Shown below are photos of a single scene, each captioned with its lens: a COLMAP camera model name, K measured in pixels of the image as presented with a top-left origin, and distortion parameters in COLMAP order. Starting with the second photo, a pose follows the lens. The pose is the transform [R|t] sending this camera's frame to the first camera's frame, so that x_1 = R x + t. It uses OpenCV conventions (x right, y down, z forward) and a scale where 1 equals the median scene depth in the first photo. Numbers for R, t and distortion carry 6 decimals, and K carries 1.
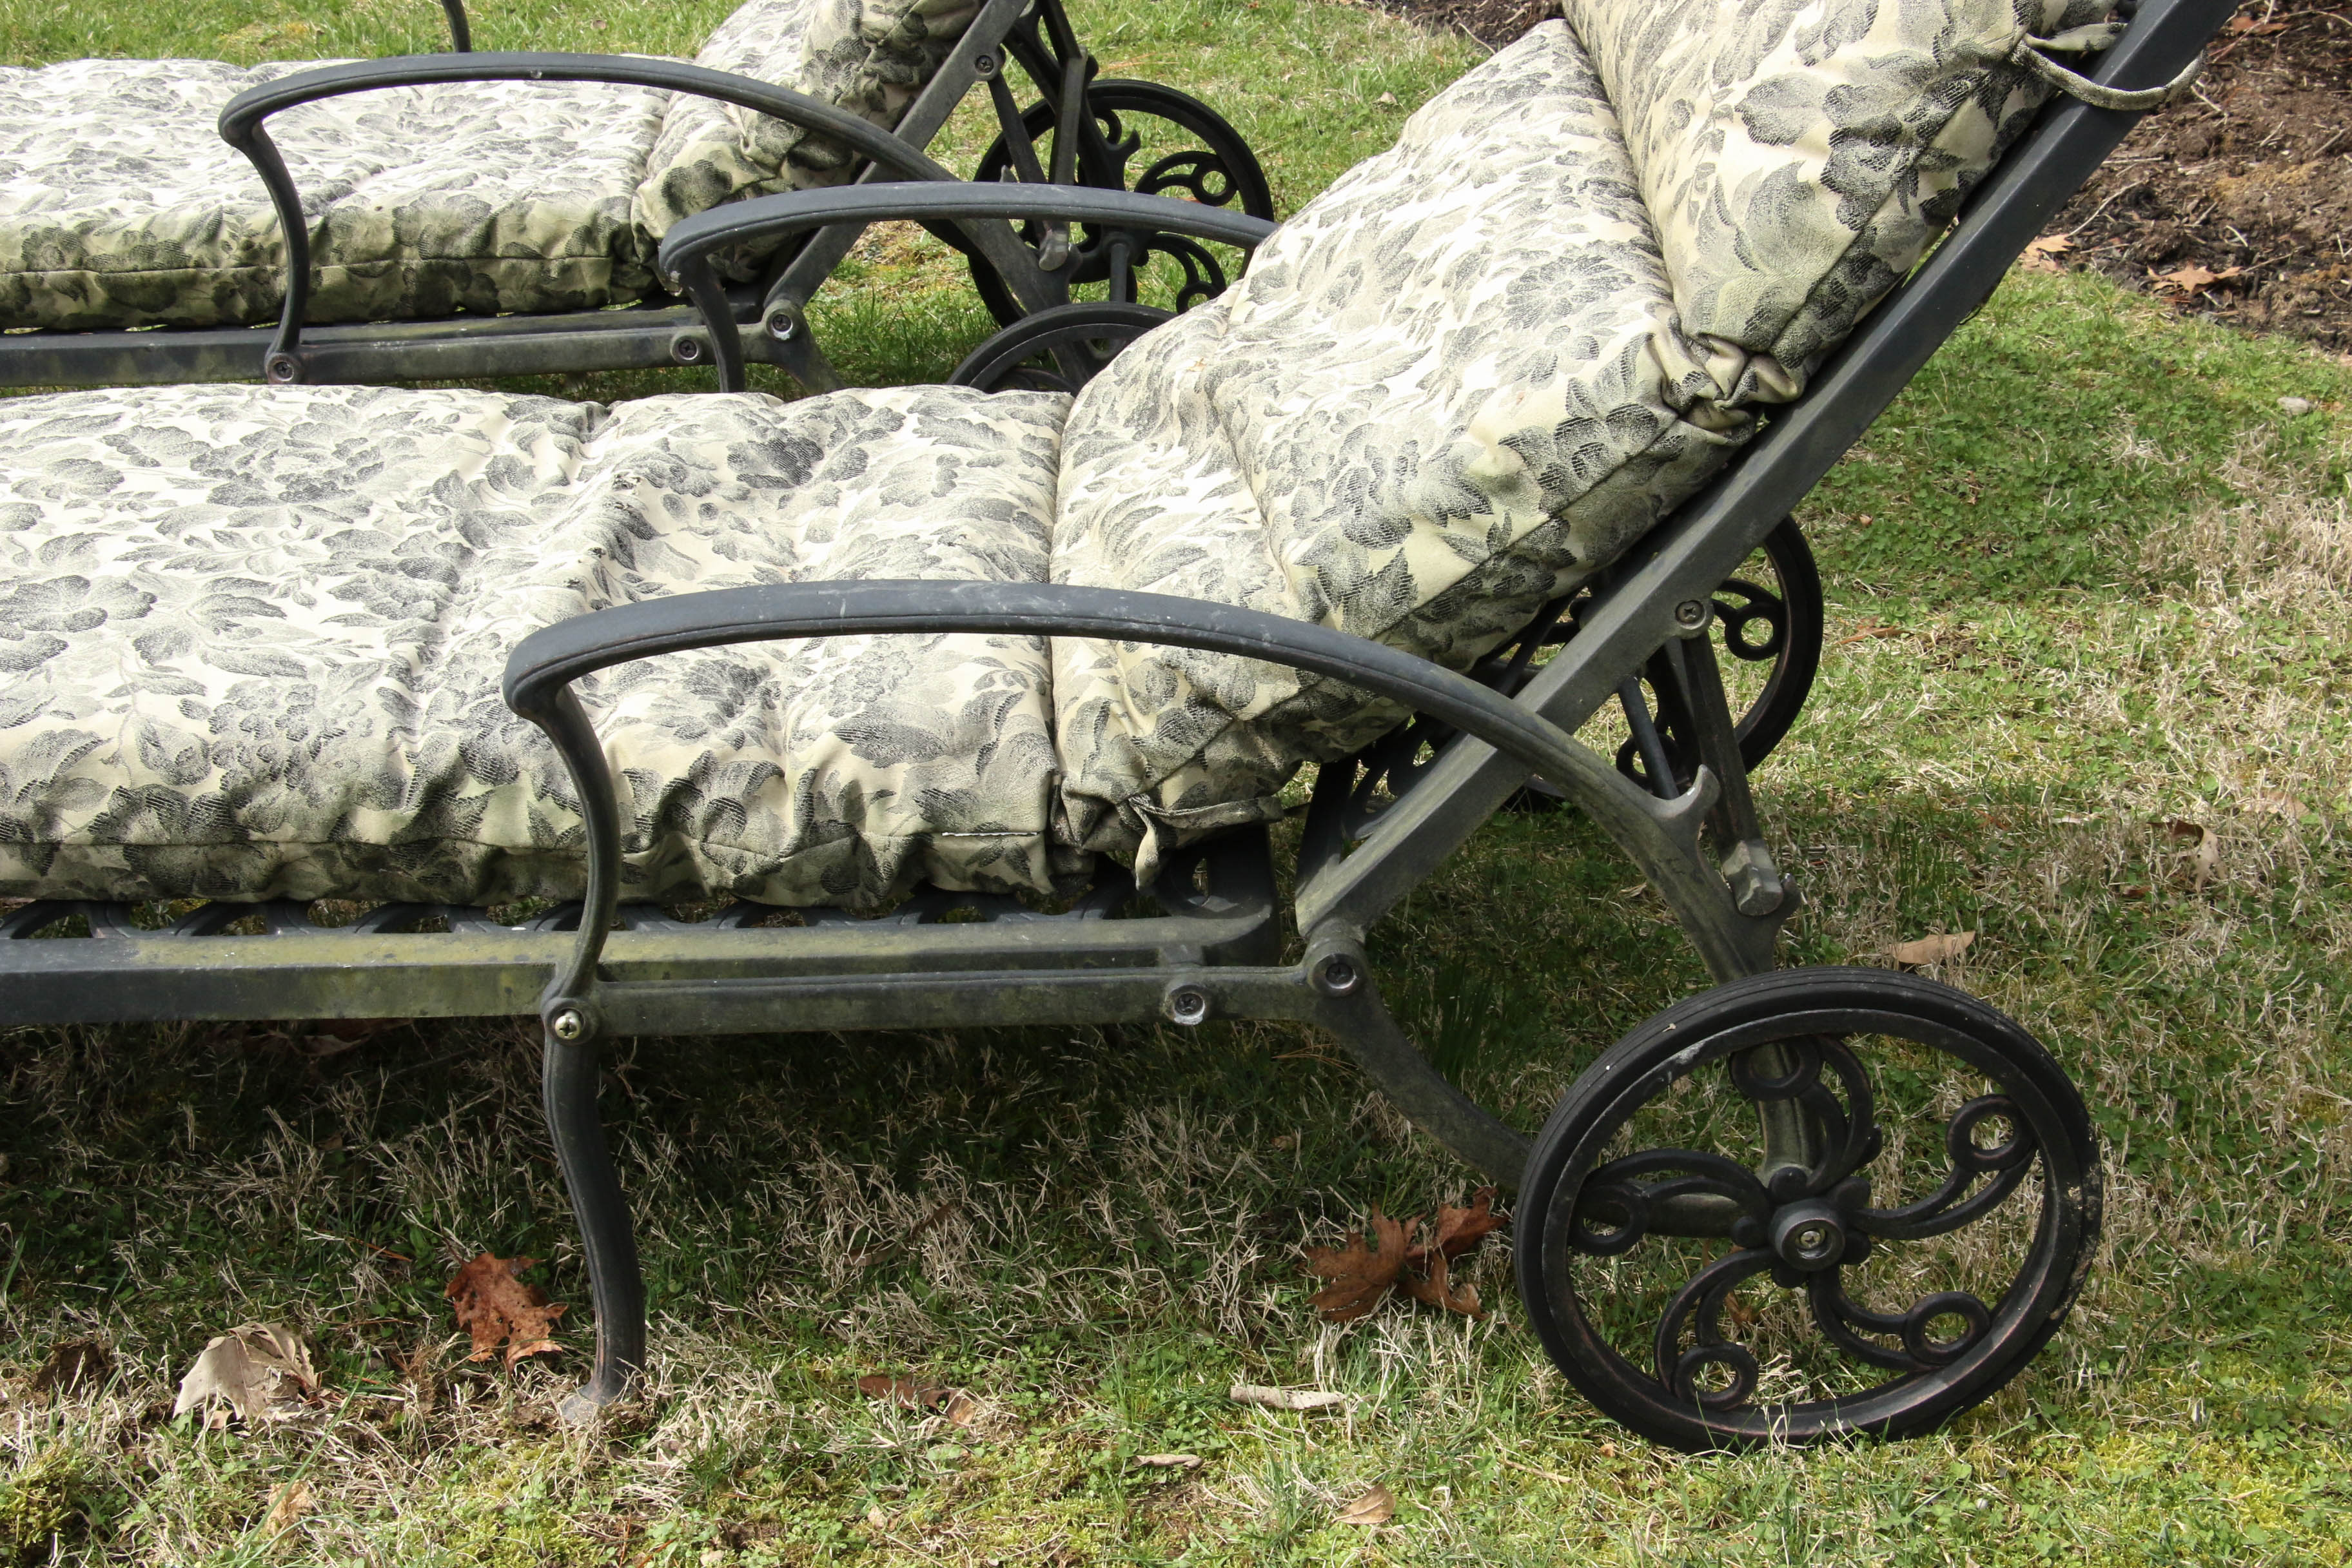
lens RADIAL K [[3757.3, 0, 1180.9], [0, 3757.3, 830.0], [0, 0, 1]] dist [-0.060396, 0.948112]
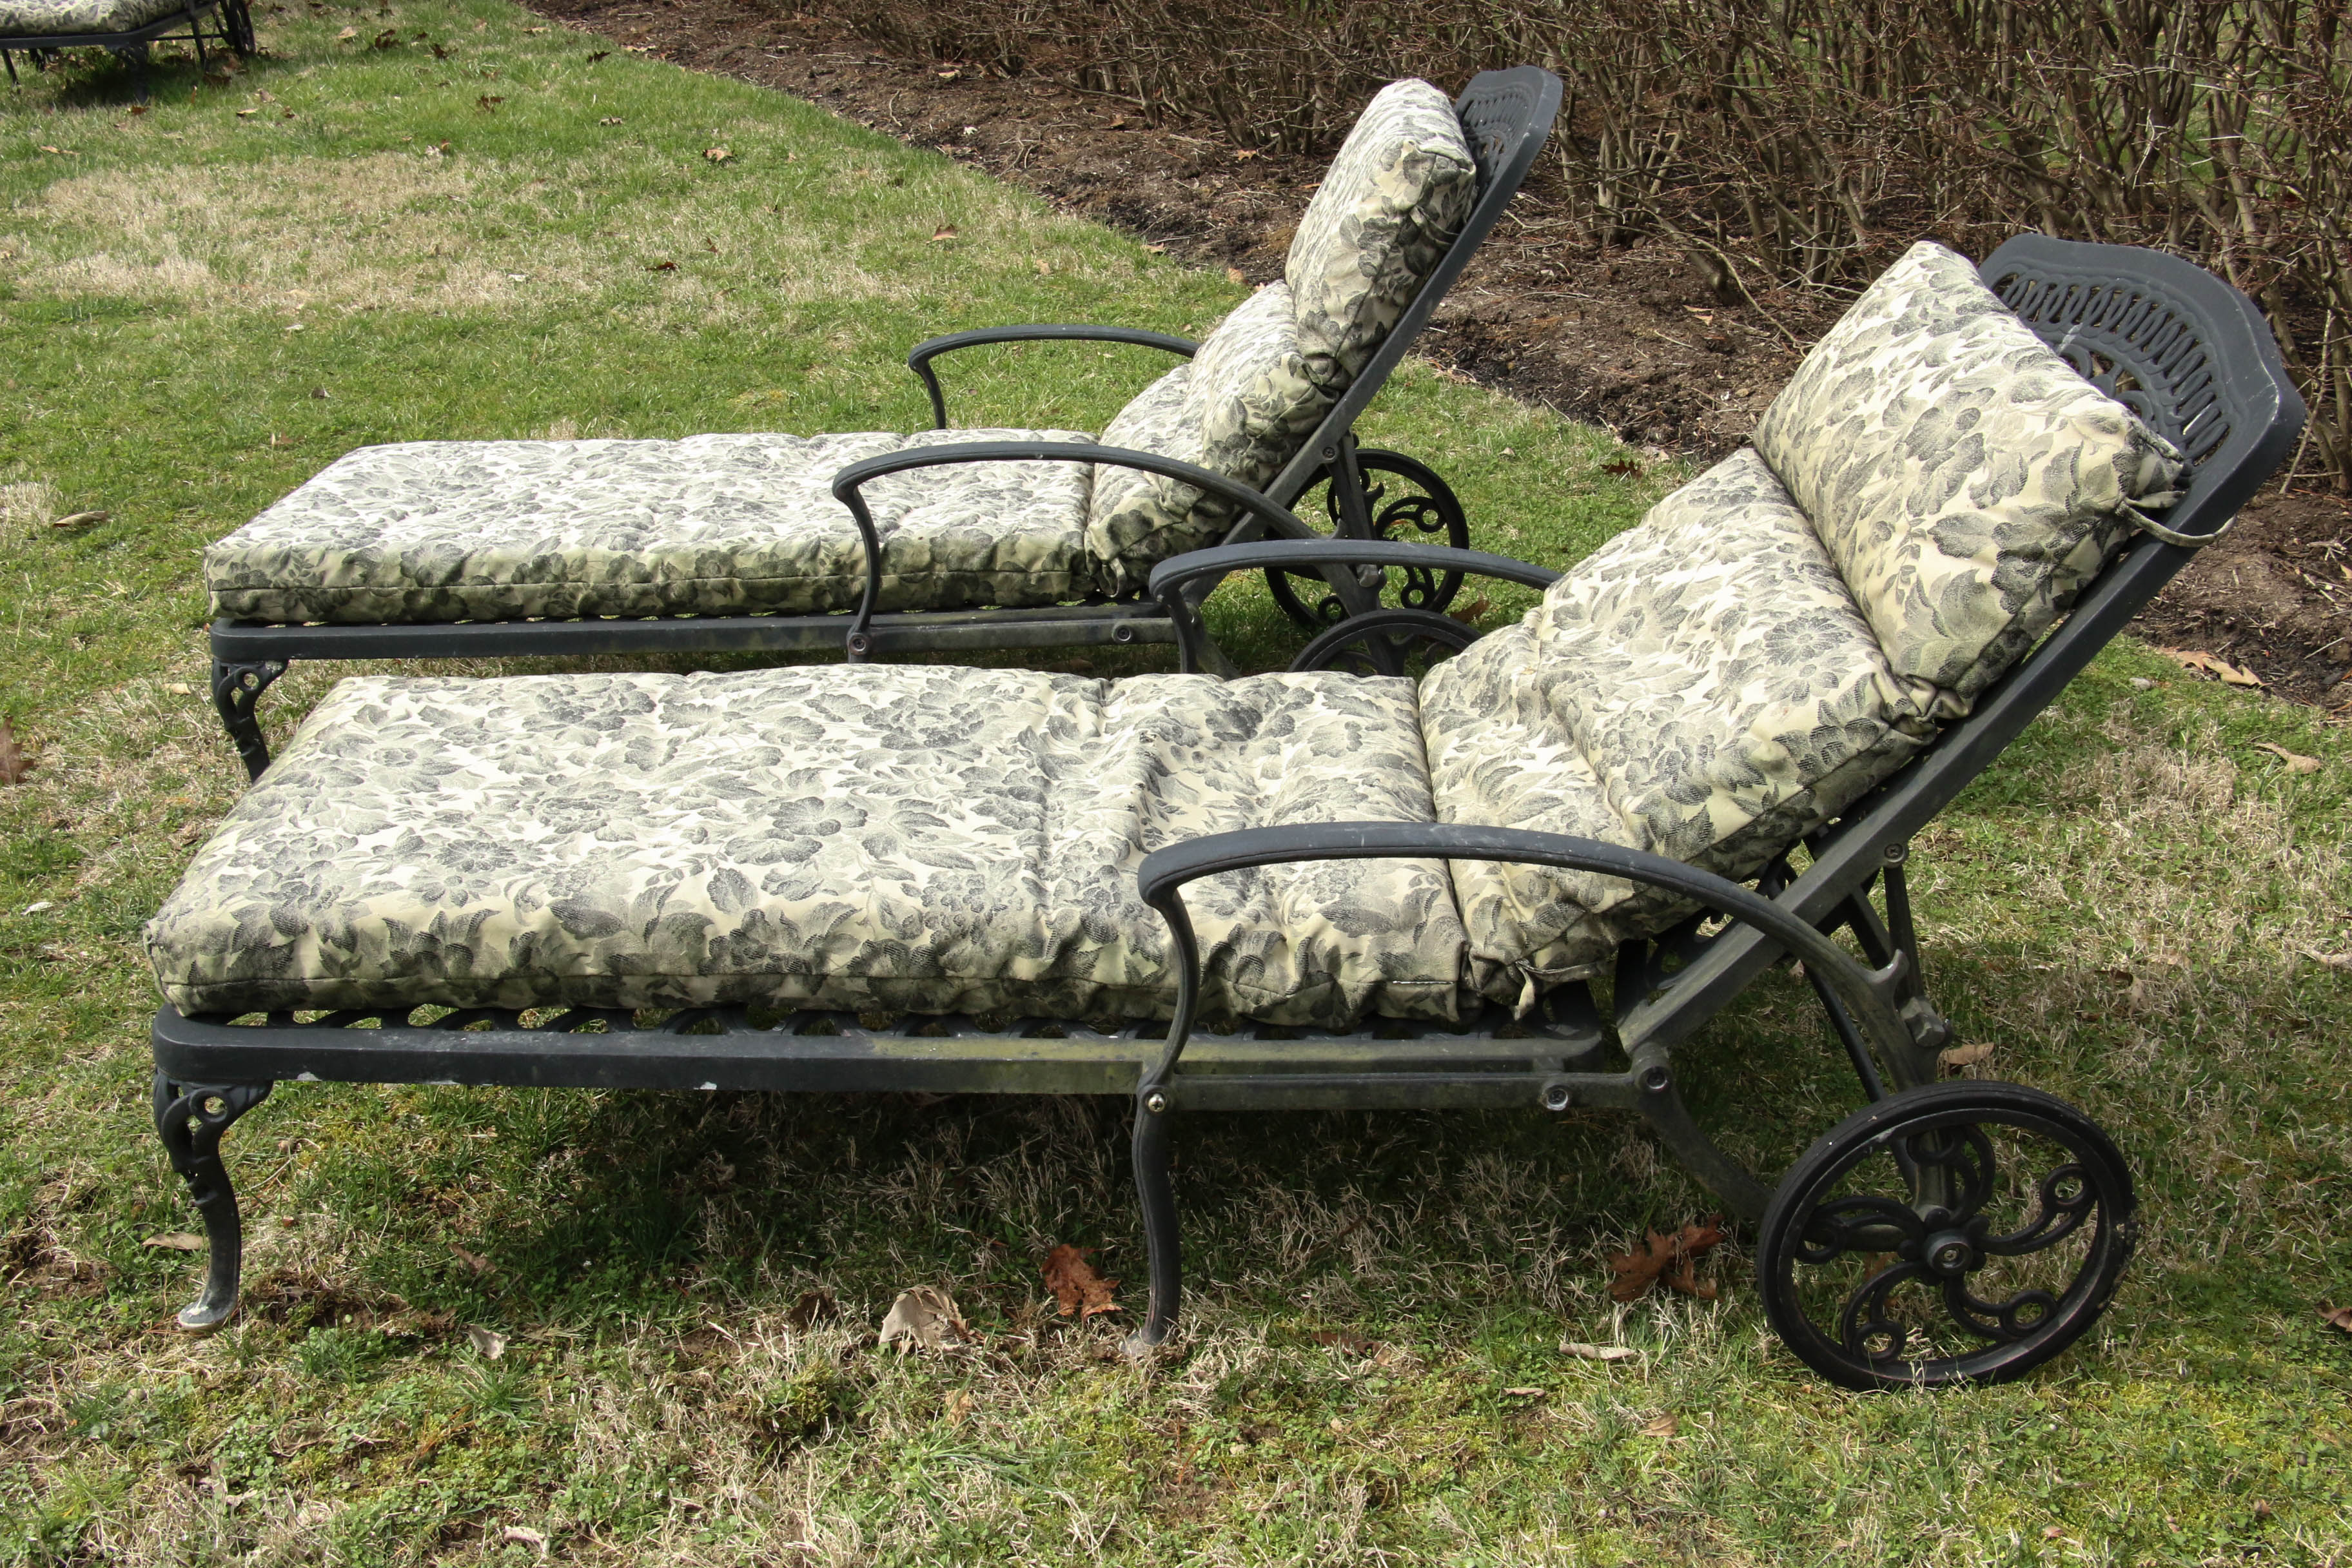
lens RADIAL K [[2610.8, 0, 1176.0], [0, 2610.8, 784.0], [0, 0, 1]] dist [-0.207020, 0.390935]
pose [[0.999238, 0.020603, -0.033137, -0.114841], [-0.022289, 0.998432, -0.051343, -0.022352], [0.032027, 0.052043, 0.998131, -0.066713]]
